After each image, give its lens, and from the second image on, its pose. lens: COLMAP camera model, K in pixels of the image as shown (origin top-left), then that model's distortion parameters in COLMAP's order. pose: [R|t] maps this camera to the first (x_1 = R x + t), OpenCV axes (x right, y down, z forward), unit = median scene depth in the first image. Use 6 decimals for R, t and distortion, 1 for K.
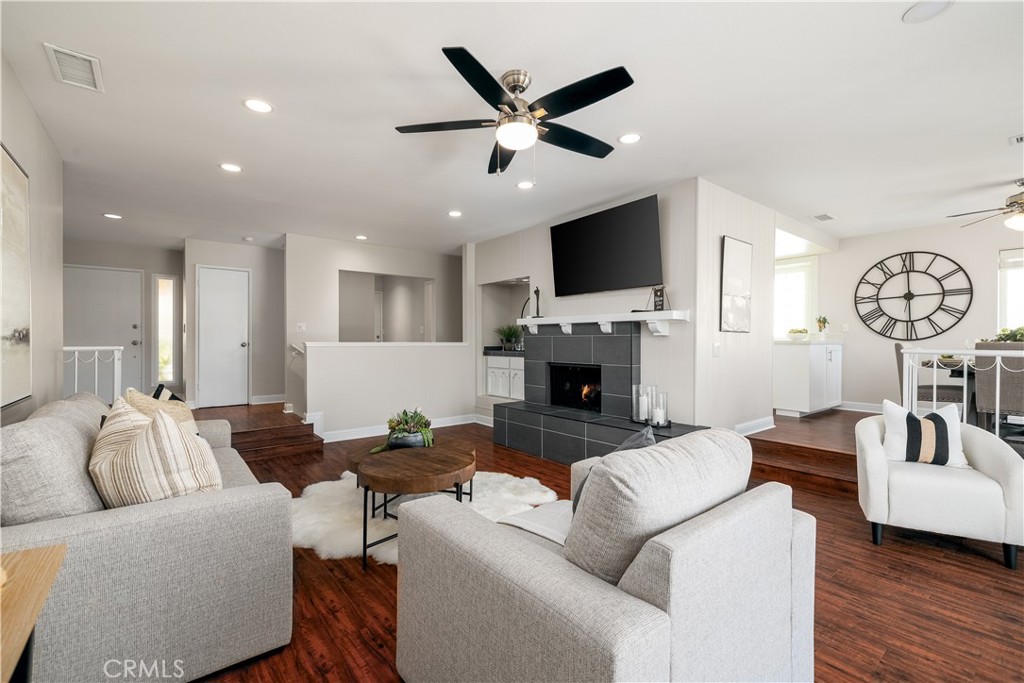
lens RADIAL K [[447.7, 0, 510.2], [0, 447.7, 343.2], [0, 0, 1]] dist [-0.003354, -0.000588]
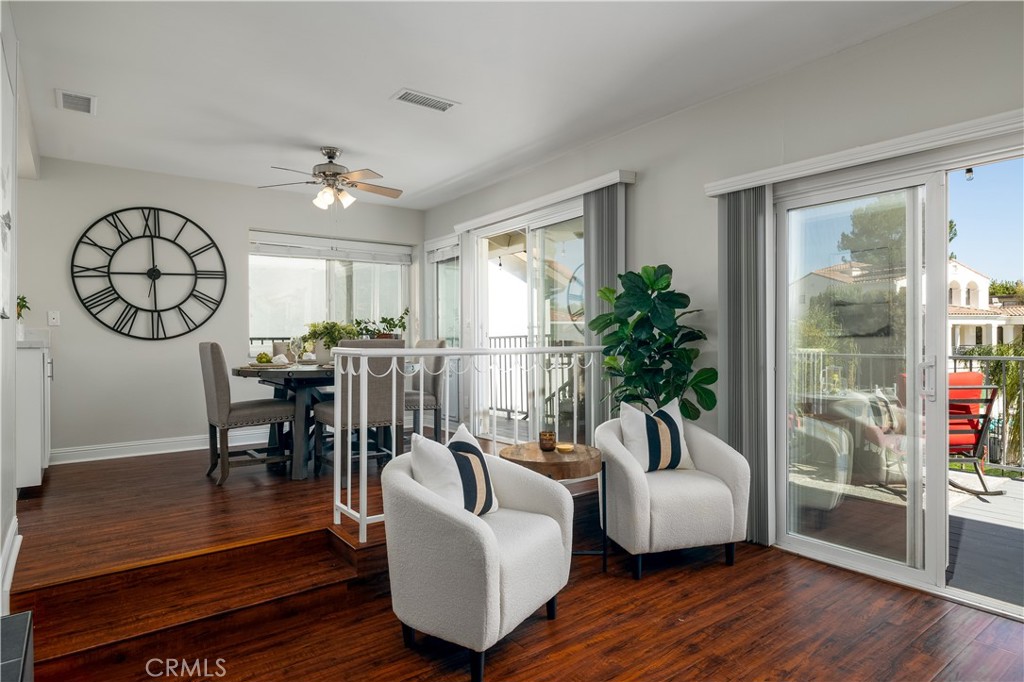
lens RADIAL K [[584.8, 0, 512.2], [0, 584.8, 340.2], [0, 0, 1]] dist [0.003673, 0.001902]
pose [[0.022412, -0.004360, 0.999739, 0.028082], [0.015339, 0.999874, 0.004017, -0.000879], [-0.999631, 0.015245, 0.022476, 0.444843]]
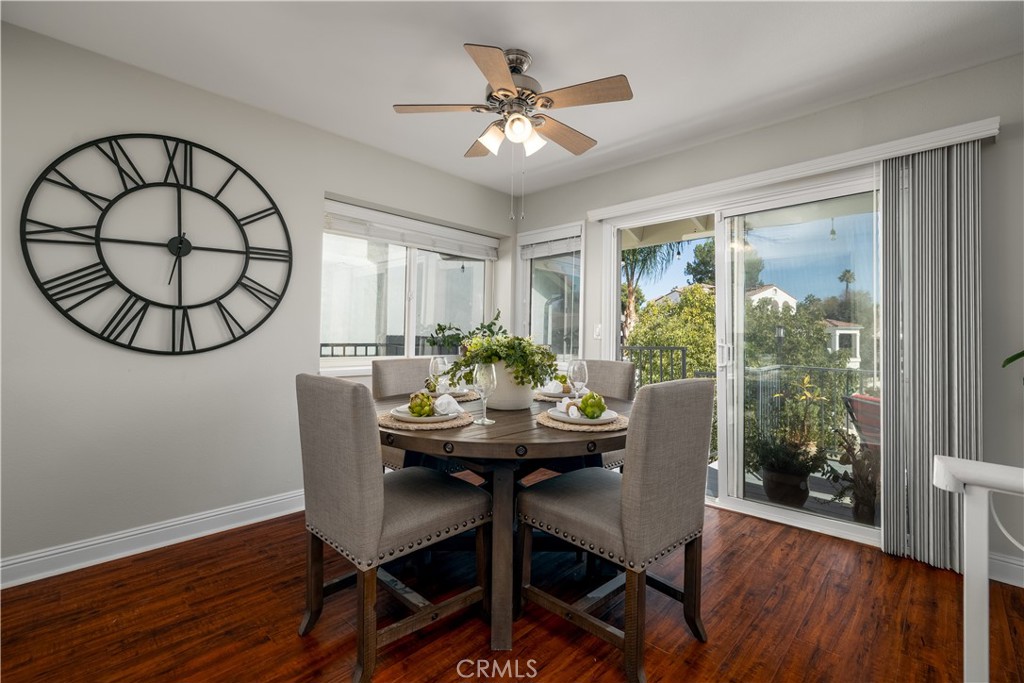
lens RADIAL K [[447.7, 0, 514.3], [0, 447.7, 322.0], [0, 0, 1]] dist [-0.003354, -0.000588]
pose [[-0.138211, 0.020687, 0.990187, 0.445647], [-0.008936, 0.999715, -0.022133, -0.029506], [-0.990362, -0.011908, -0.137987, 0.750397]]
